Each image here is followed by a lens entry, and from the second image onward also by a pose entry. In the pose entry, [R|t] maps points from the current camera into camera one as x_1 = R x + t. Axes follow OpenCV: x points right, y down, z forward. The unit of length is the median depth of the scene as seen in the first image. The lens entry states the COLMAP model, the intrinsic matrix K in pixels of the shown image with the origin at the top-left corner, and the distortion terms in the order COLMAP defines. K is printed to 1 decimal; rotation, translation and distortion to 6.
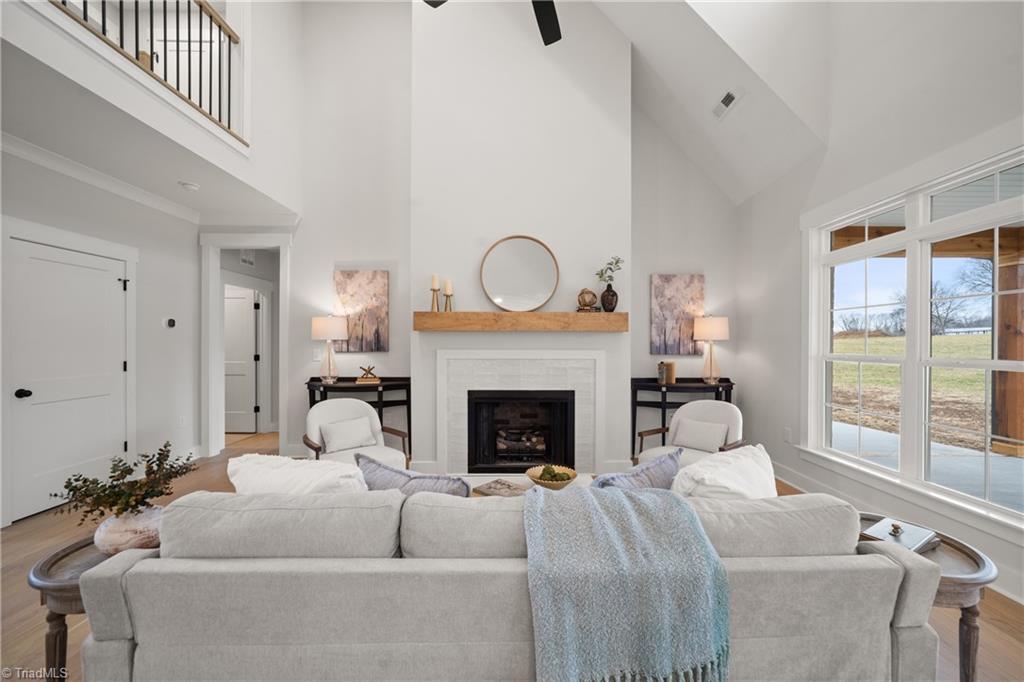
lens RADIAL K [[394.9, 0, 520.9], [0, 394.9, 342.1], [0, 0, 1]] dist [-0.003131, -0.000247]
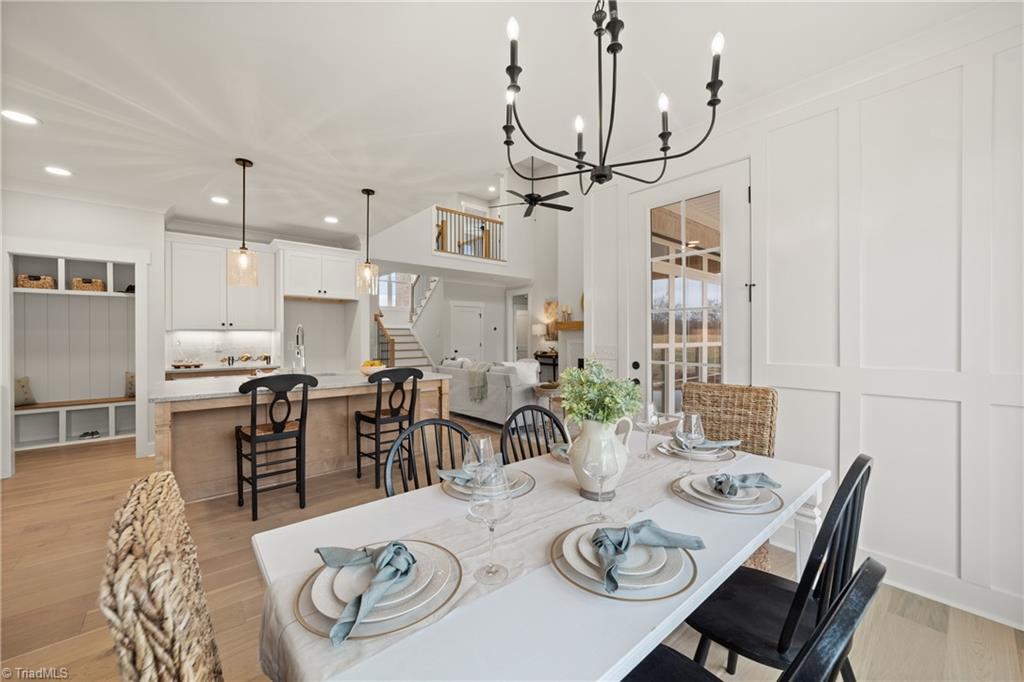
lens RADIAL K [[394.9, 0, 520.9], [0, 394.9, 342.1], [0, 0, 1]] dist [-0.003131, -0.000247]
pose [[0.665944, 0.003483, -0.745994, 1.086258], [0.005109, 0.999944, 0.009230, 0.016127], [0.745984, -0.009958, 0.665889, -0.567300]]
